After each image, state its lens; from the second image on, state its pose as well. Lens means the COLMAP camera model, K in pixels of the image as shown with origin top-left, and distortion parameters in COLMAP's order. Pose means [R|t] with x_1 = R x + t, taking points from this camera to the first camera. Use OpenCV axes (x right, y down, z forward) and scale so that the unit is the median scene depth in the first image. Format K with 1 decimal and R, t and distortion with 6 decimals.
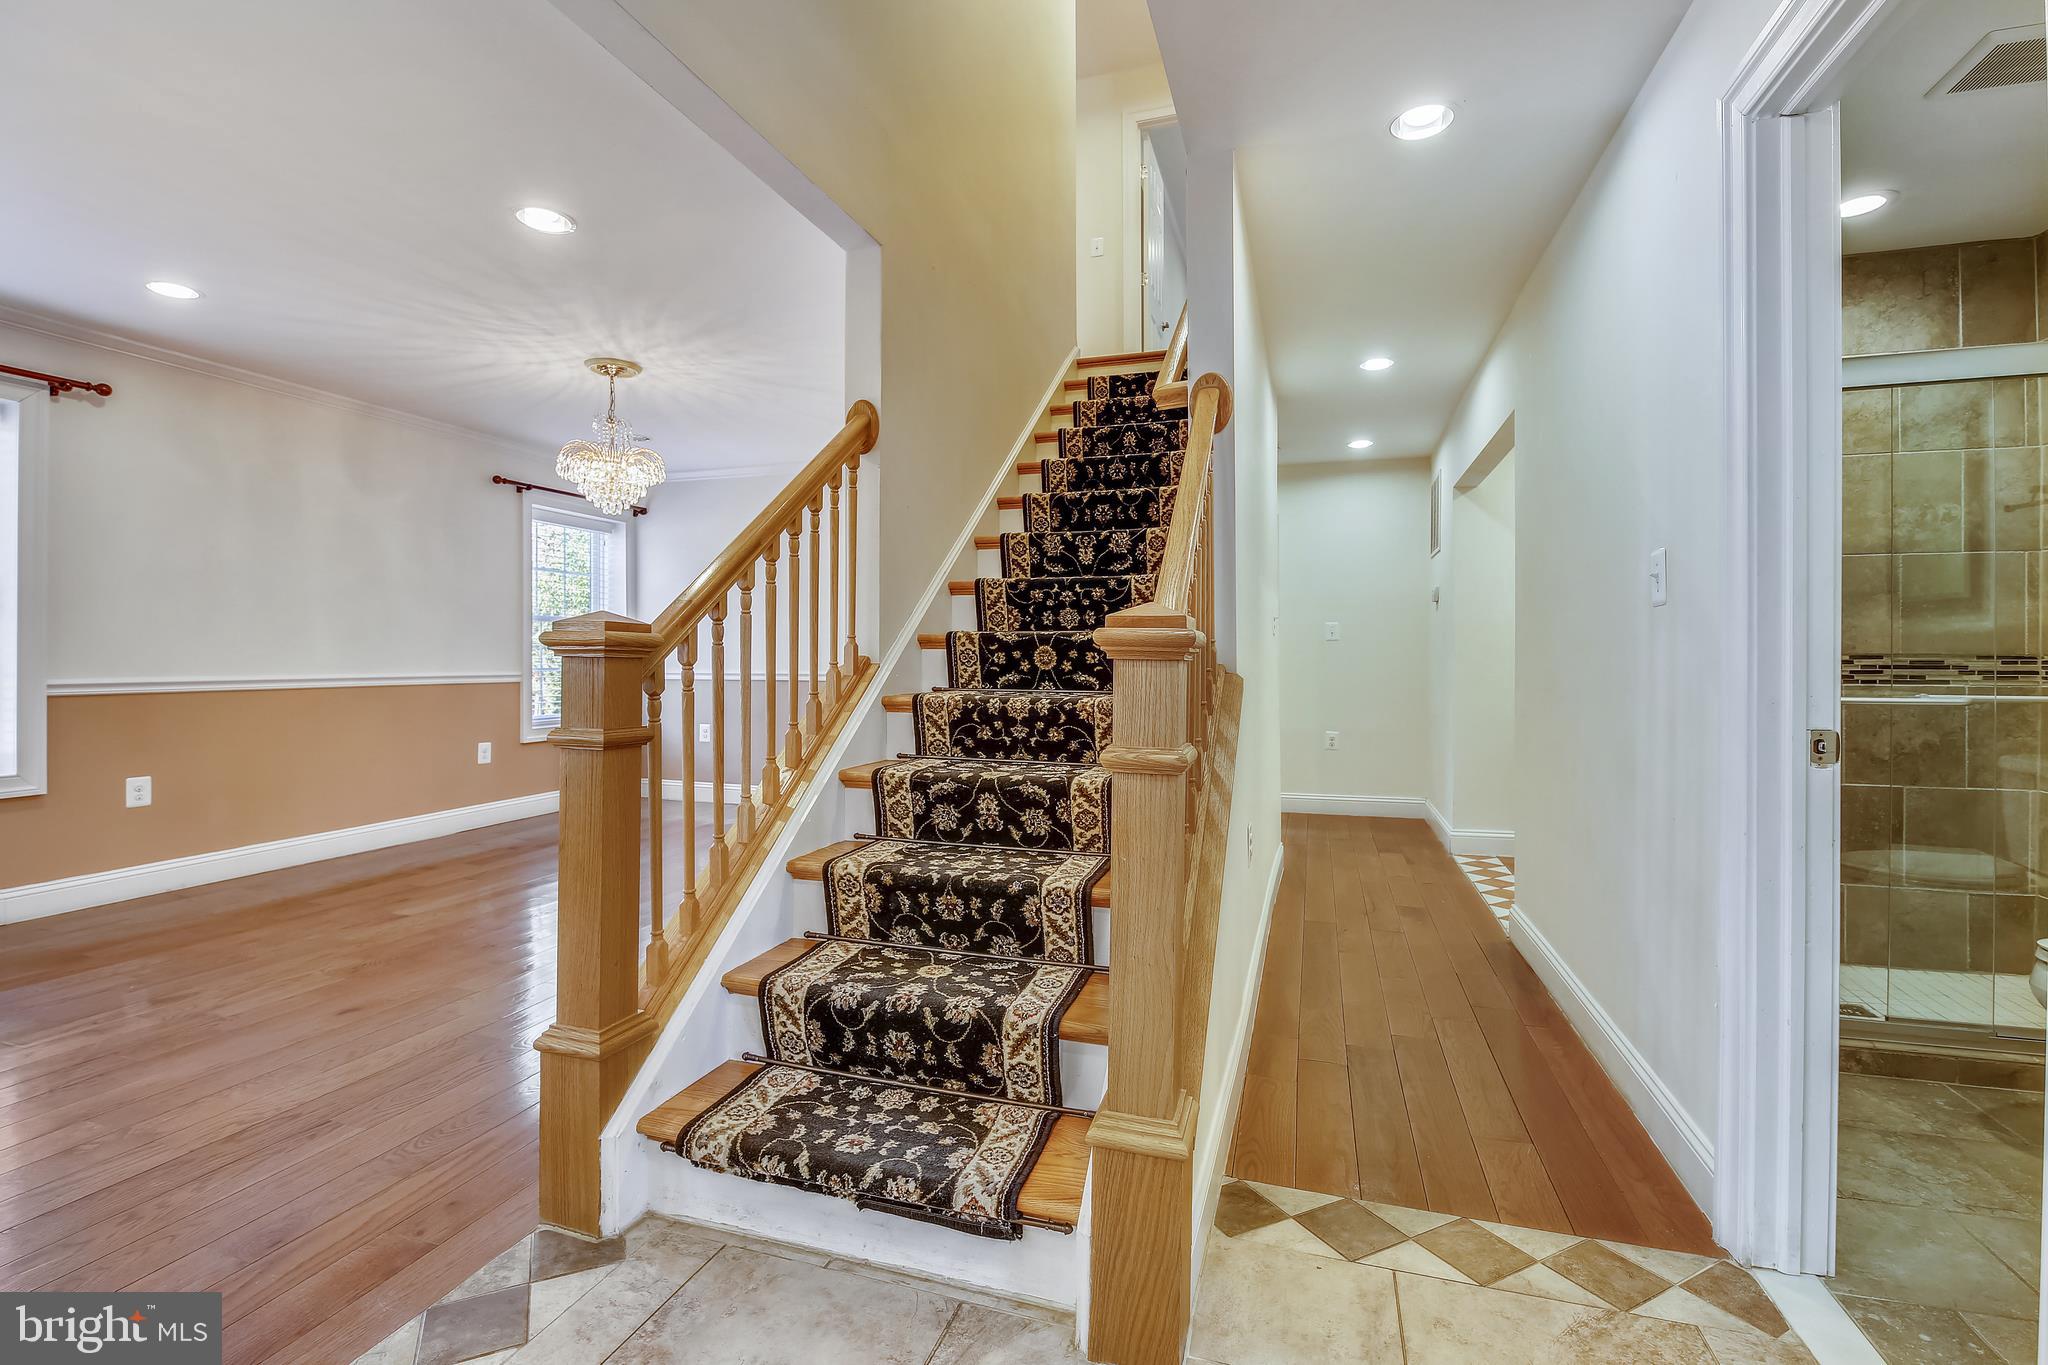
lens RADIAL K [[924.5, 0, 1025.0], [0, 924.5, 668.7], [0, 0, 1]] dist [-0.004562, -0.002704]
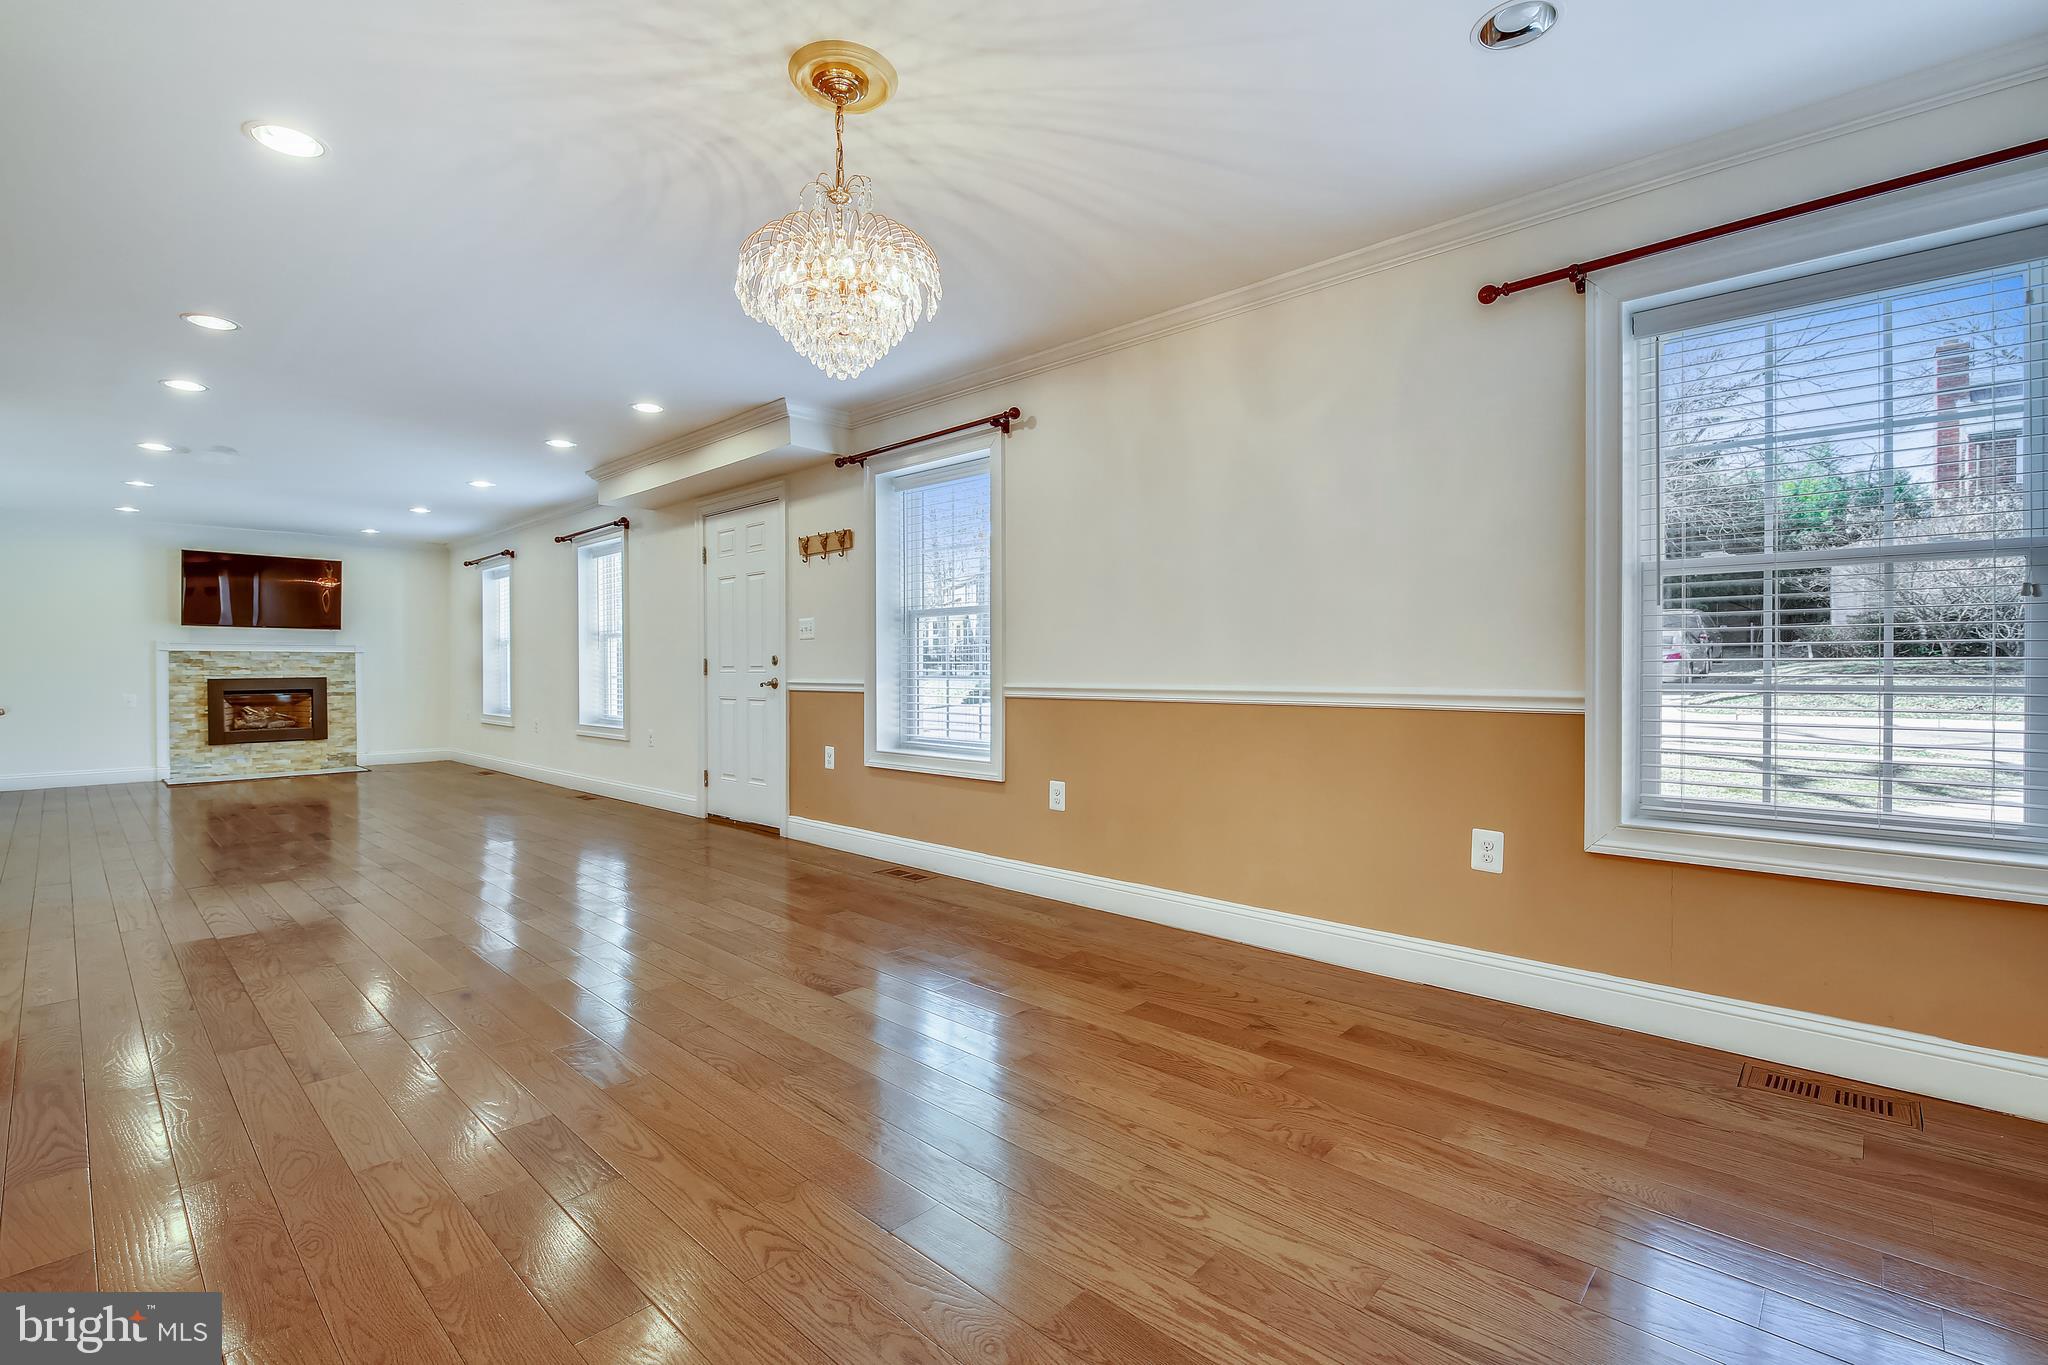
lens RADIAL K [[924.5, 0, 1074.9], [0, 924.5, 670.4], [0, 0, 1]] dist [-0.004562, -0.002704]
pose [[-0.427369, 0.009667, -0.904026, -0.036834], [-0.005598, 0.999895, 0.013339, -0.012178], [0.904060, 0.010761, -0.427270, 1.012167]]
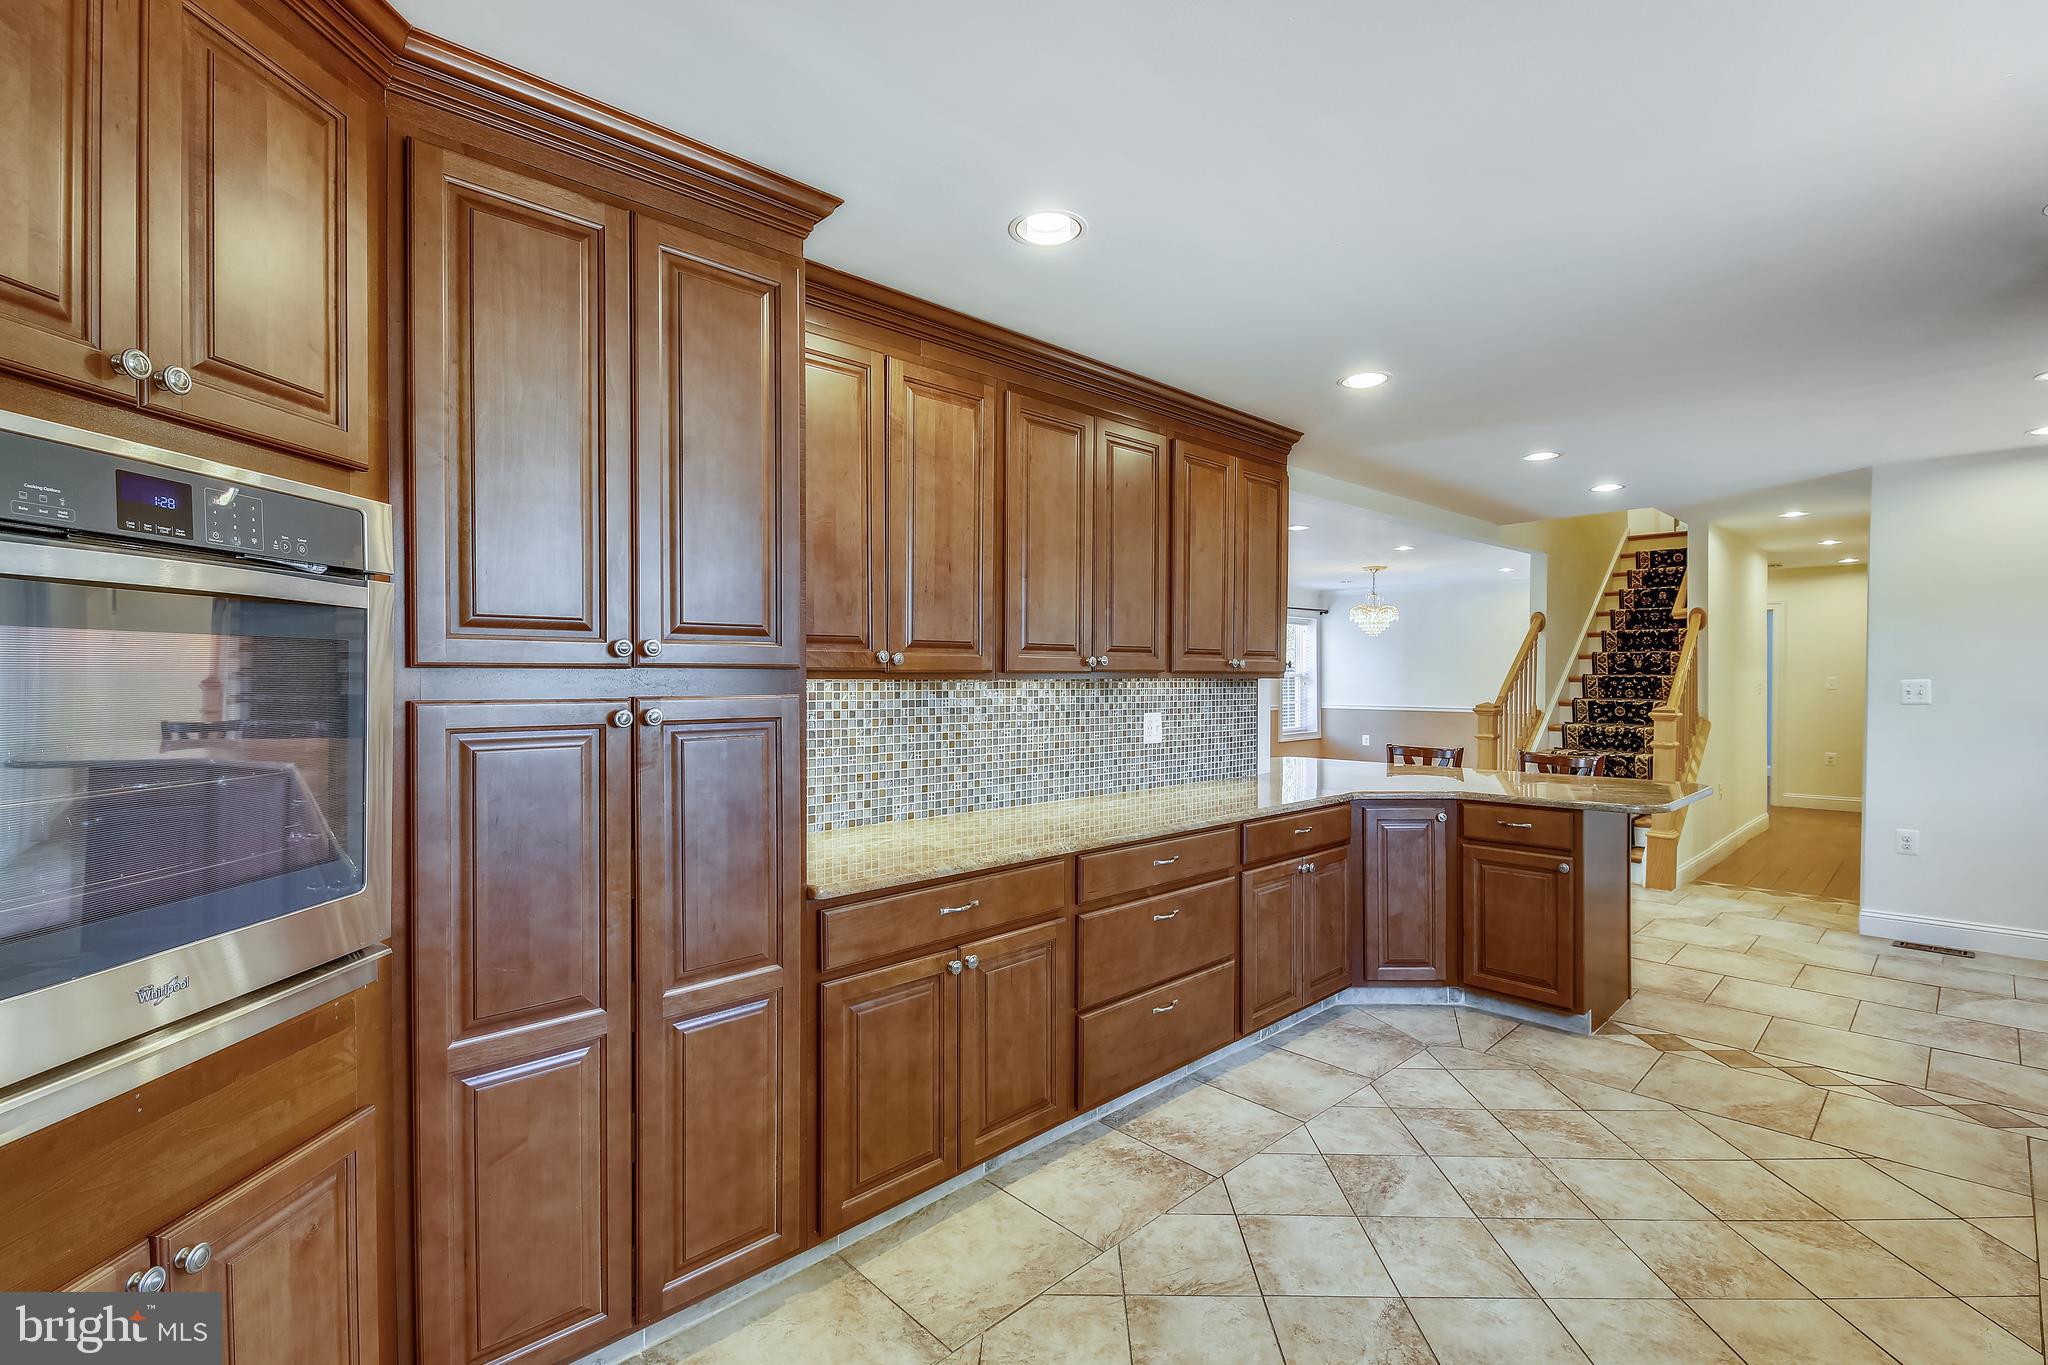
lens RADIAL K [[924.5, 0, 1019.2], [0, 924.5, 686.8], [0, 0, 1]] dist [-0.004562, -0.002704]
pose [[0.876419, 0.005672, -0.481516, -0.202173], [-0.004837, 0.999984, 0.002977, -0.077948], [0.481525, -0.000280, 0.876432, -1.977916]]
